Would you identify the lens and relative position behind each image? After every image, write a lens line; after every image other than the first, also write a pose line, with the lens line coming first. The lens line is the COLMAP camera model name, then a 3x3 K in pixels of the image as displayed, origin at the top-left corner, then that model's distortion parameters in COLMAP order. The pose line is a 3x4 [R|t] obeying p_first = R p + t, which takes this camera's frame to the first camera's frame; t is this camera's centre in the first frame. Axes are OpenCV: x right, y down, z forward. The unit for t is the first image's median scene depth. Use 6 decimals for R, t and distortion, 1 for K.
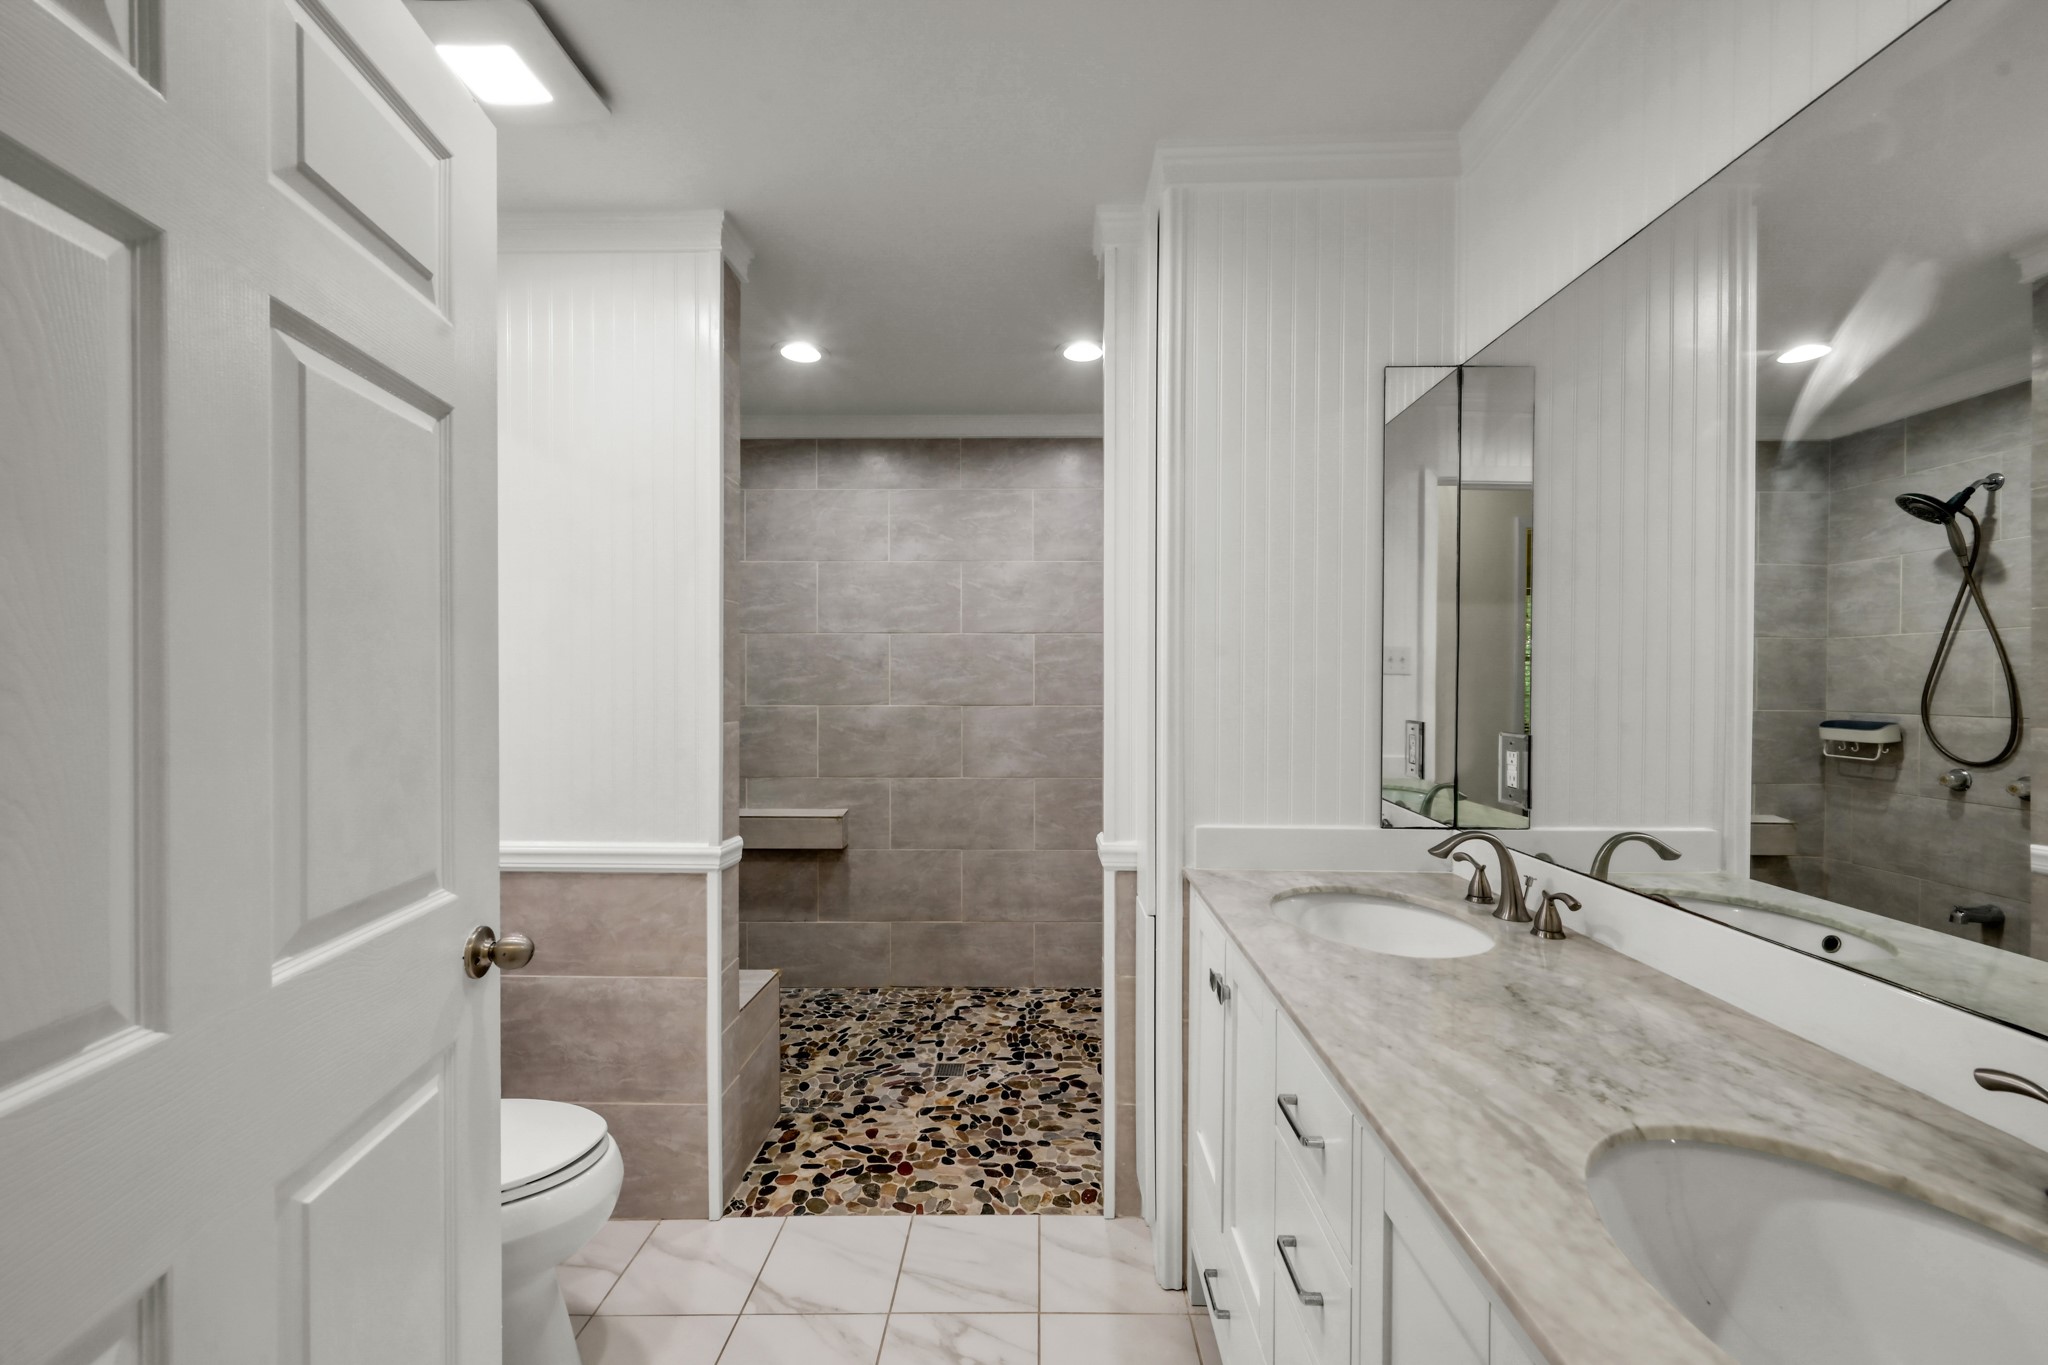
lens RADIAL K [[810.3, 0, 1032.4], [0, 810.3, 681.7], [0, 0, 1]] dist [-0.000985, 0.000184]
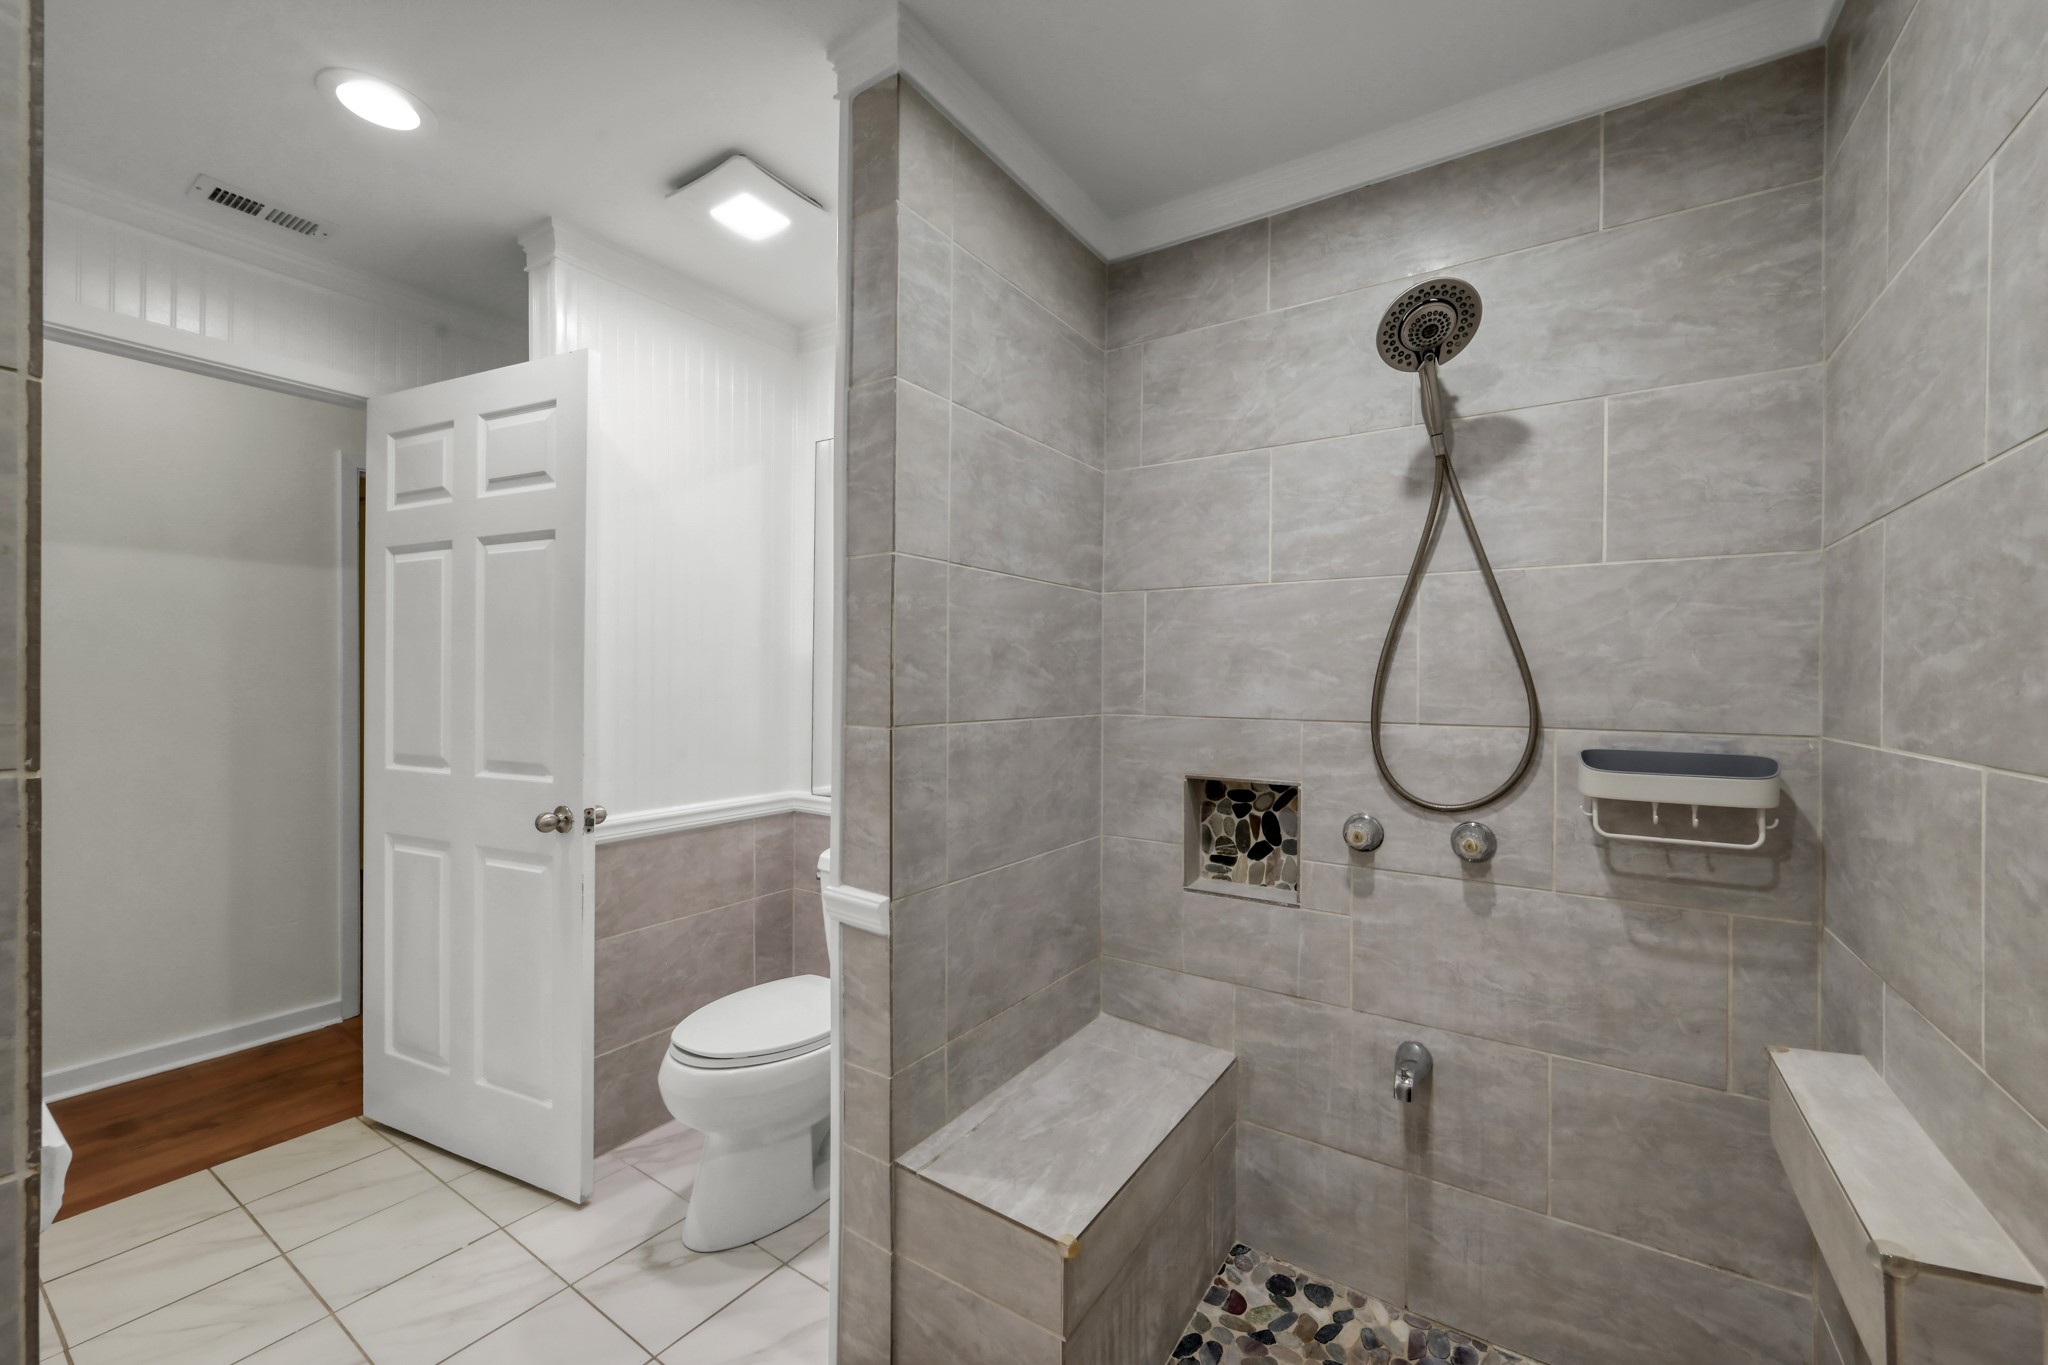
lens RADIAL K [[810.3, 0, 1033.7], [0, 810.3, 685.6], [0, 0, 1]] dist [-0.000985, 0.000184]
pose [[-0.533844, -0.000312, -0.845583, 0.087942], [-0.005528, 0.999980, 0.003121, 0.006152], [0.845565, 0.006341, -0.533835, 0.895048]]
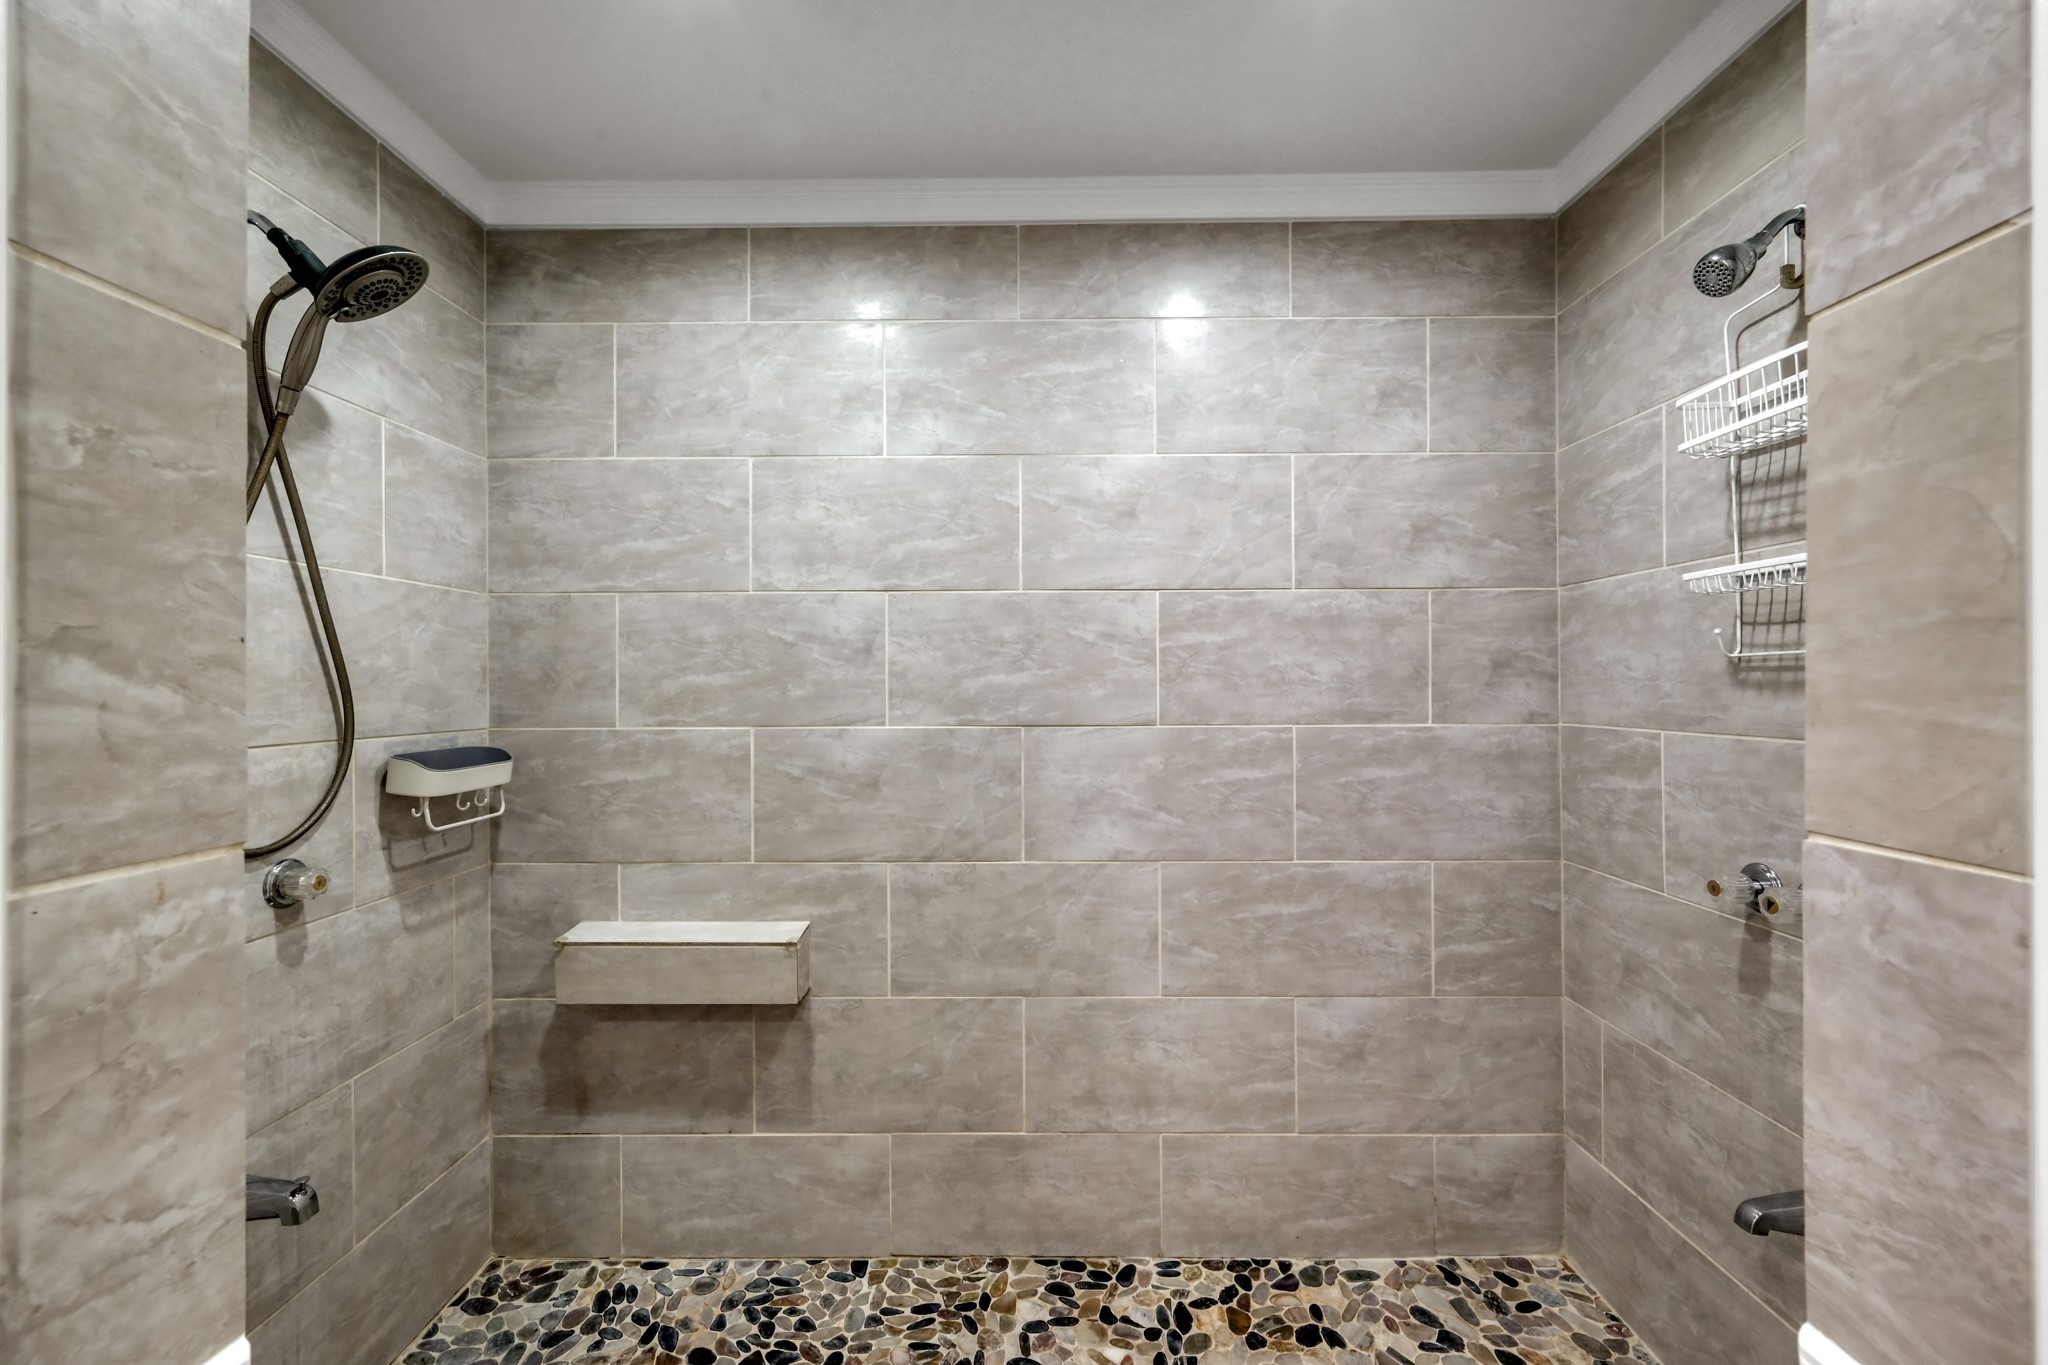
lens RADIAL K [[810.3, 0, 1029.5], [0, 810.3, 683.0], [0, 0, 1]] dist [-0.000985, 0.000184]
pose [[0.999991, -0.004136, 0.001054, -0.083121], [0.004136, 0.999991, 0.000055, 0.000956], [-0.001055, -0.000051, 0.999999, 0.467997]]
